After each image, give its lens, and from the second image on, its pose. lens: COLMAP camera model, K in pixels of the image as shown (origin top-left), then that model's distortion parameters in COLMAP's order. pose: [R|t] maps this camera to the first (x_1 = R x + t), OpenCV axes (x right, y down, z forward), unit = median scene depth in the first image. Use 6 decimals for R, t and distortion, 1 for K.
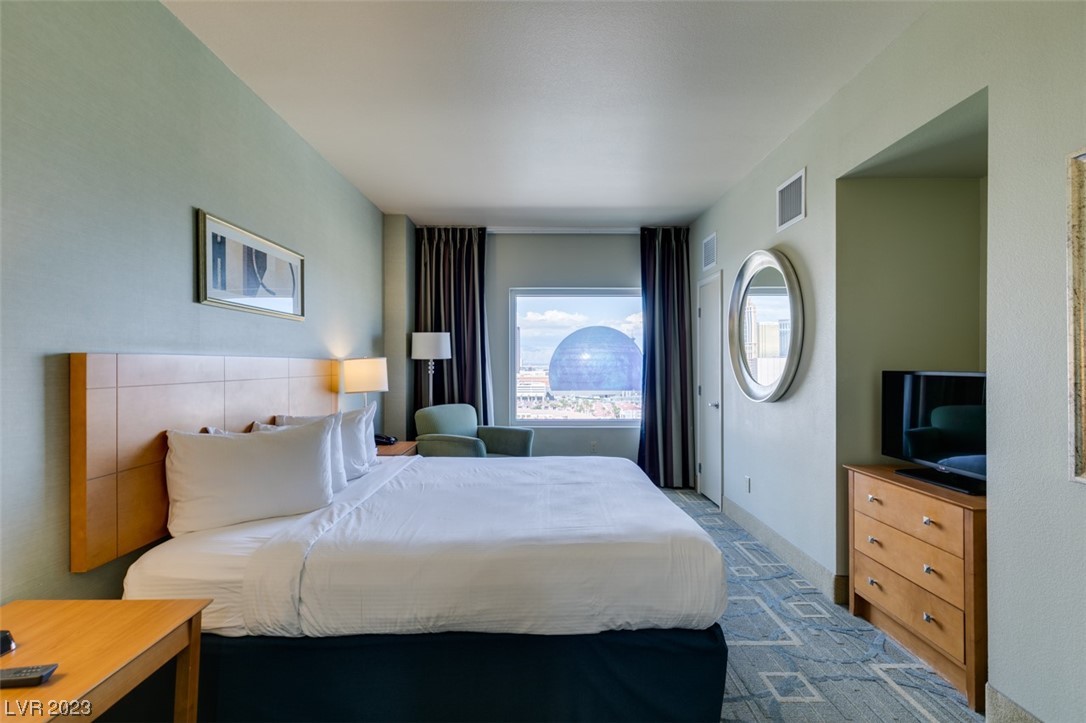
lens RADIAL K [[488.1, 0, 541.9], [0, 488.1, 367.1], [0, 0, 1]] dist [0.006604, -0.002233]
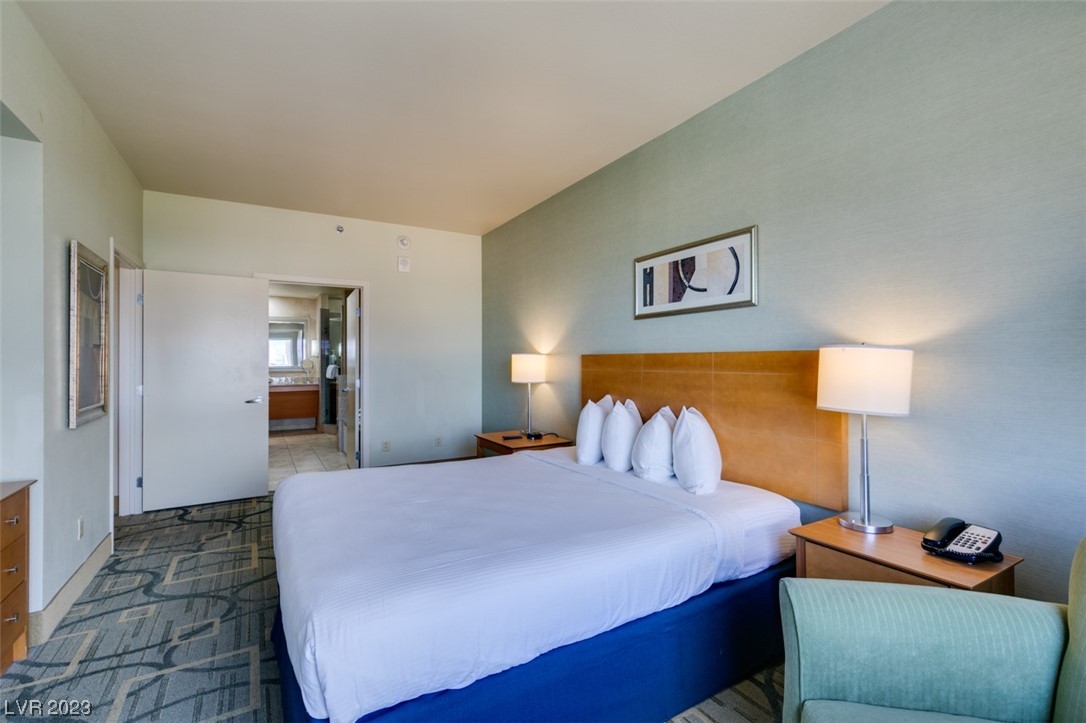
lens RADIAL K [[485.4, 0, 544.1], [0, 485.4, 353.3], [0, 0, 1]] dist [0.005747, -0.000624]
pose [[-0.858397, -0.003900, -0.512972, 0.075447], [-0.001848, 0.999988, -0.004511, -0.003808], [0.512983, -0.002924, -0.858394, 0.492542]]
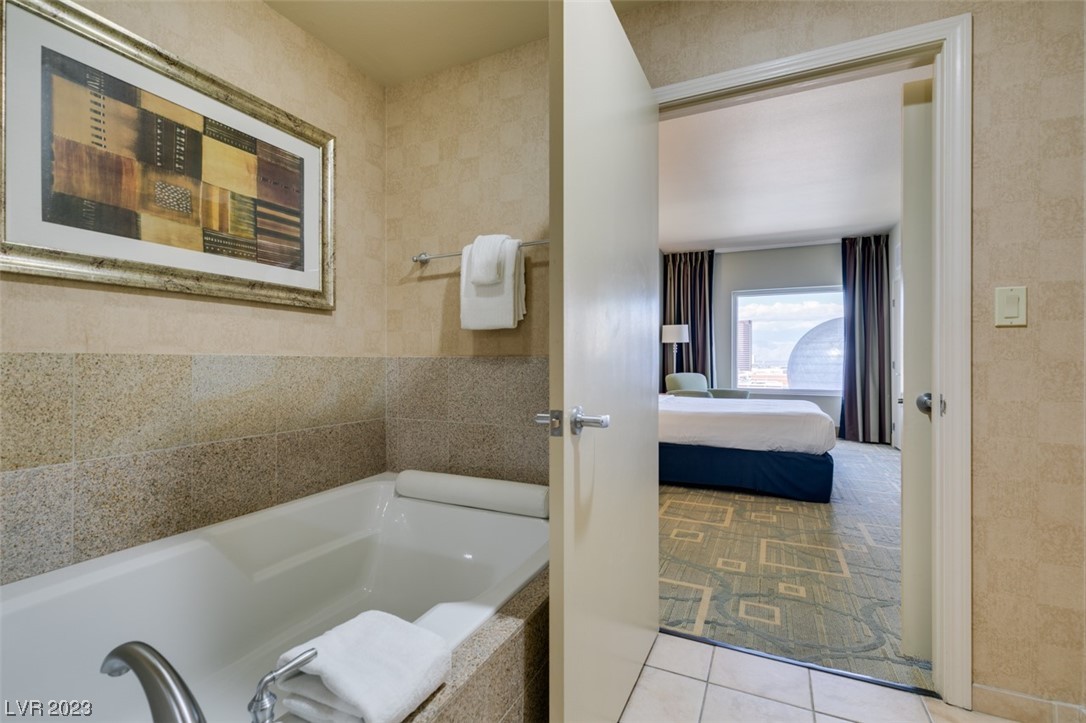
lens RADIAL K [[488.1, 0, 538.9], [0, 488.1, 359.6], [0, 0, 1]] dist [0.006604, -0.002233]
pose [[0.899085, 0.004000, -0.437755, 0.053871], [-0.007341, 0.999955, -0.005939, 0.047280], [0.437712, 0.008553, 0.899075, -0.524221]]
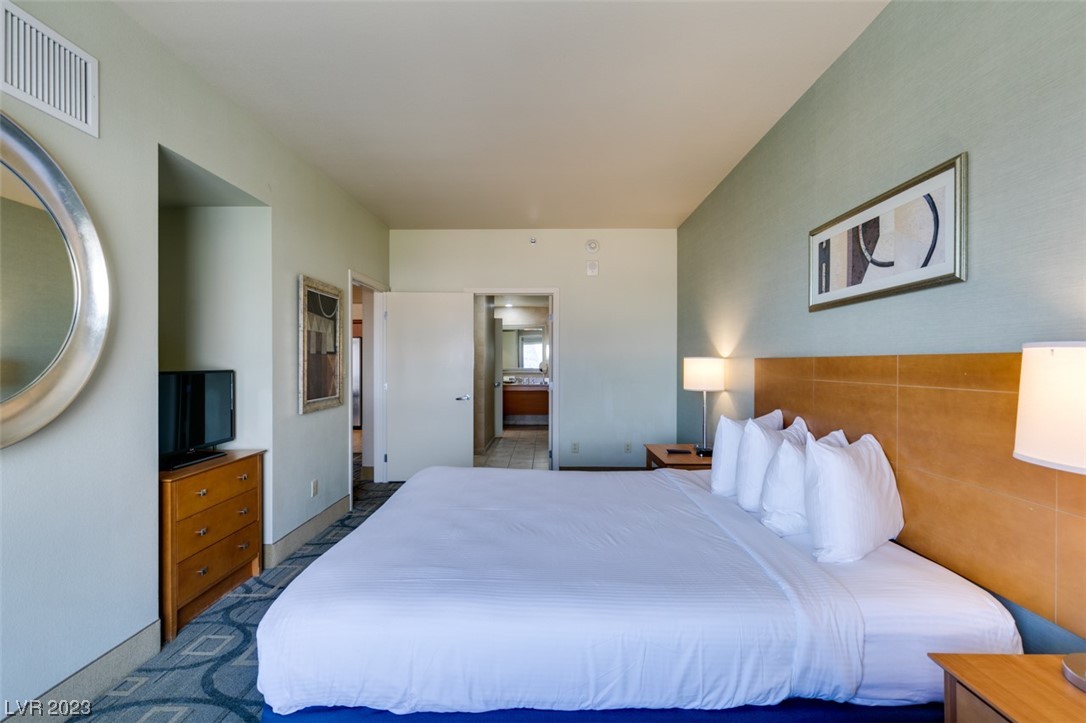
lens RADIAL K [[488.1, 0, 549.7], [0, 488.1, 359.7], [0, 0, 1]] dist [0.006604, -0.002233]
pose [[-0.999999, 0.000749, 0.000682, -0.017877], [0.000753, 0.999989, 0.004649, -0.005104], [-0.000679, 0.004650, -0.999989, 0.492553]]
